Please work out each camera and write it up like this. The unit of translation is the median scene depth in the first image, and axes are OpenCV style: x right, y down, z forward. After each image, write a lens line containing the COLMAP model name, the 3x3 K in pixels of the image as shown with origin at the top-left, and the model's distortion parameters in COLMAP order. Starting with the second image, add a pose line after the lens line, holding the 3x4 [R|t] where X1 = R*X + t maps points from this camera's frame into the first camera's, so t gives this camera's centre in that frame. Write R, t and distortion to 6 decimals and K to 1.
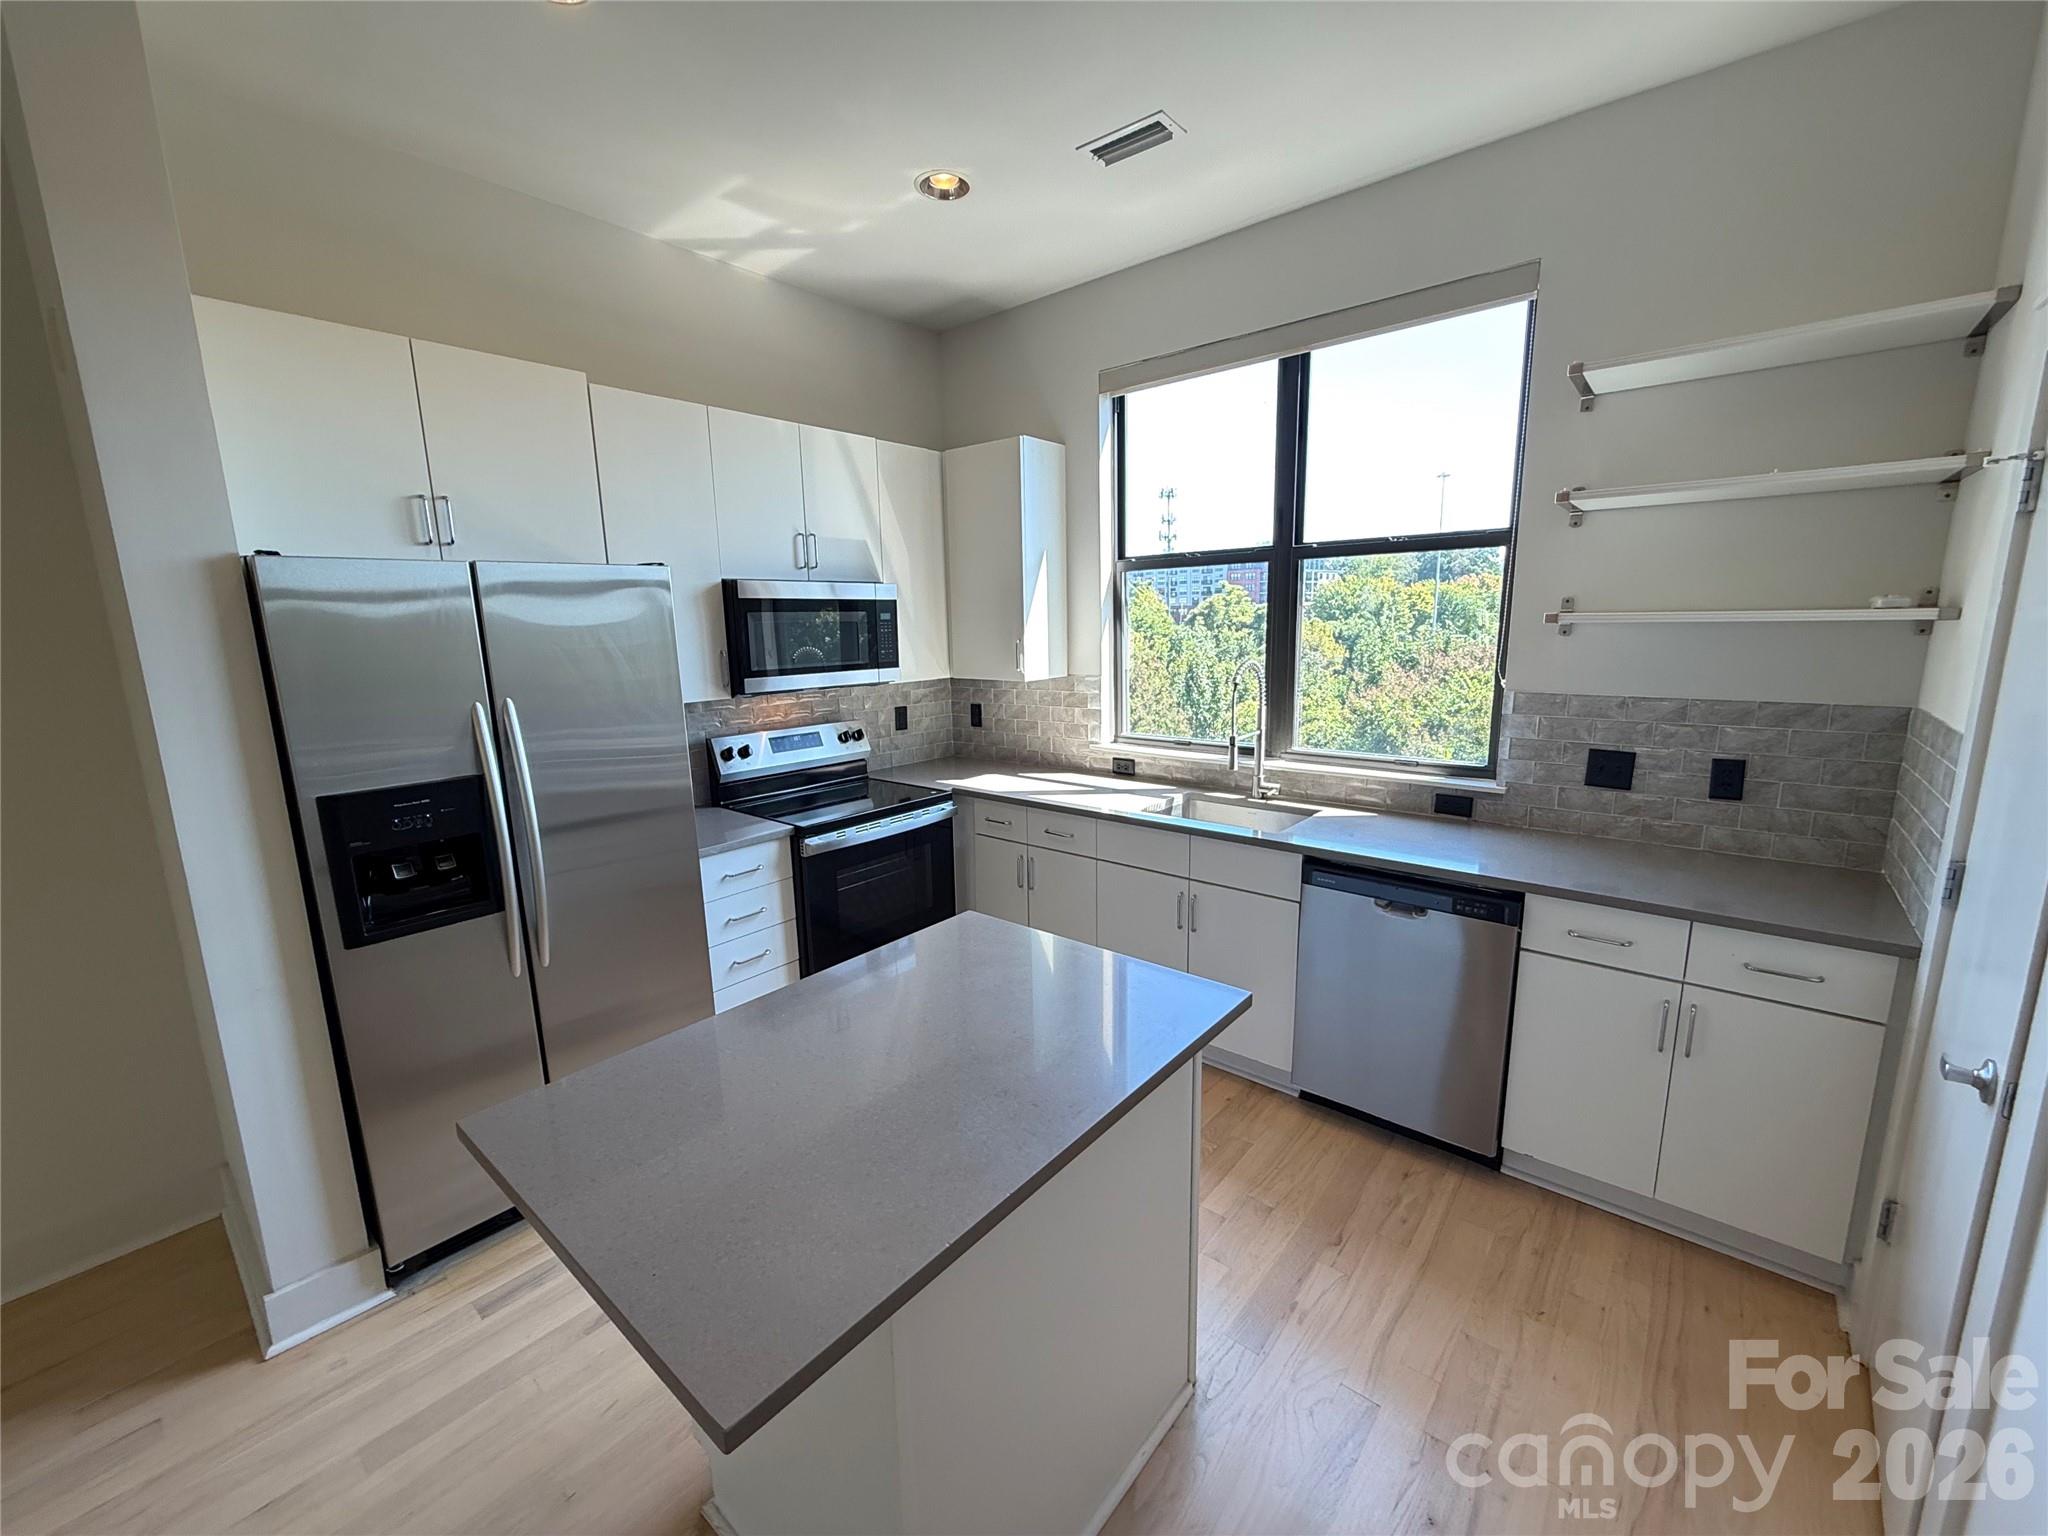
lens RADIAL K [[816.5, 0, 1024.0], [0, 816.5, 768.0], [0, 0, 1]] dist [0.000125, -0.000078]
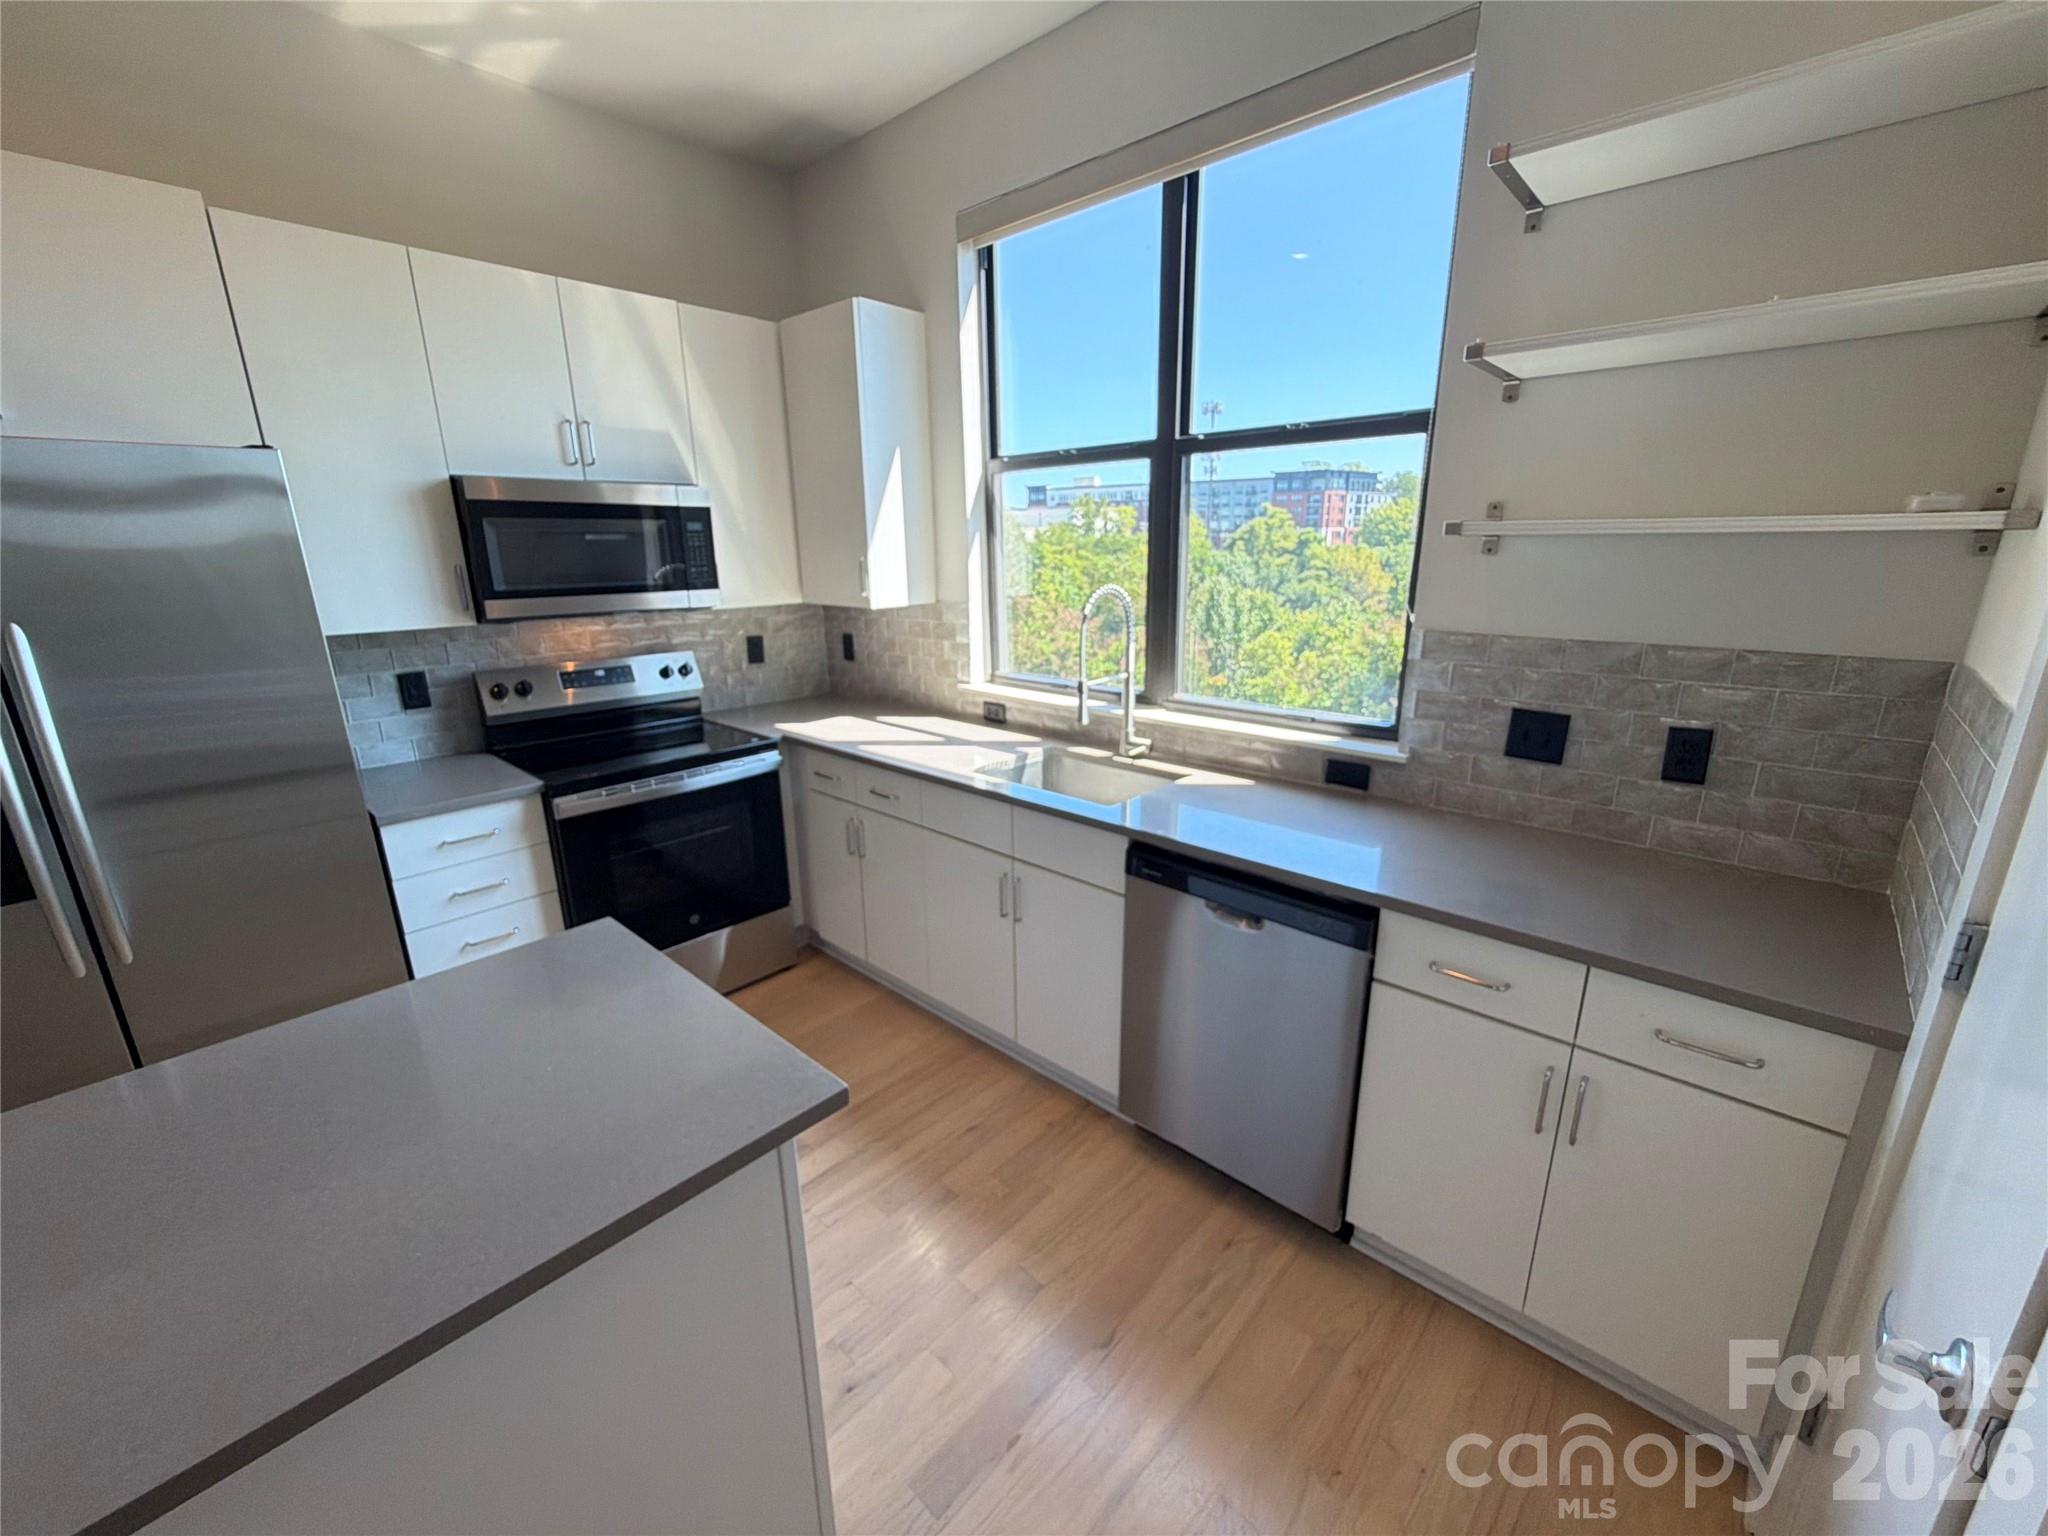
lens RADIAL K [[821.6, 0, 1024.0], [0, 821.6, 768.0], [0, 0, 1]] dist [-0.000280, -0.000370]
pose [[0.998982, 0.020088, -0.040394, 0.225691], [-0.016474, 0.995995, 0.087880, -0.022692], [0.041998, -0.087125, 0.995312, 0.182940]]
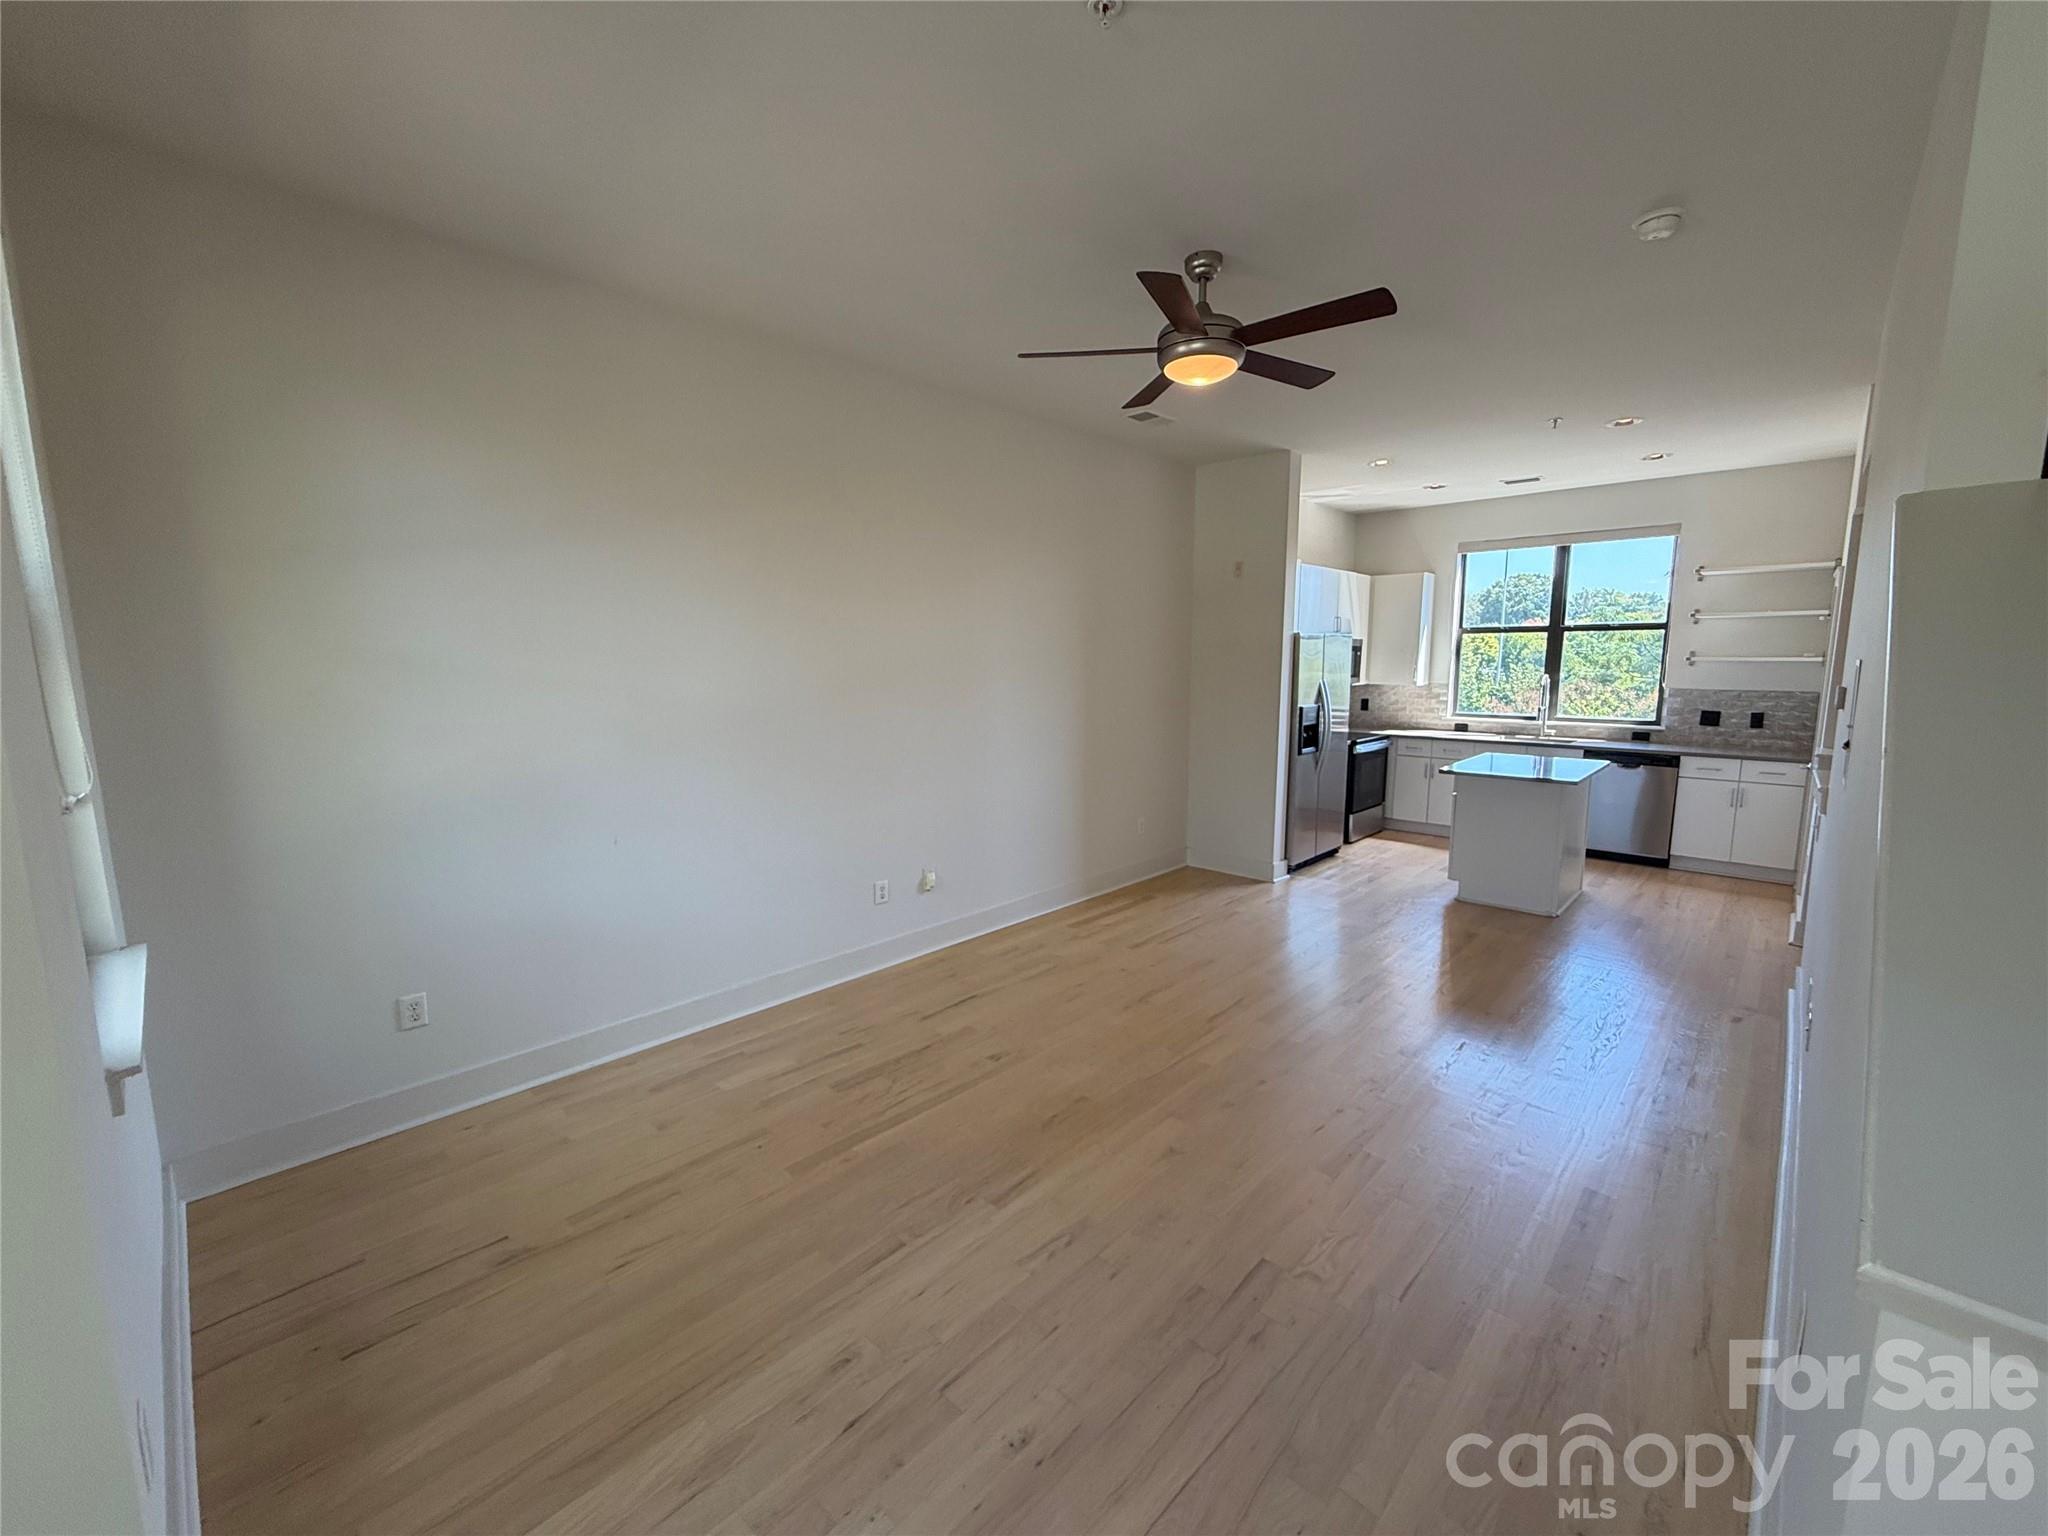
lens RADIAL K [[816.5, 0, 1024.0], [0, 816.5, 768.0], [0, 0, 1]] dist [0.000125, -0.000078]
pose [[0.998136, 0.024505, -0.055886, -1.040814], [-0.026922, 0.998716, -0.042905, 0.264281], [0.054763, 0.044330, 0.997515, -1.349997]]
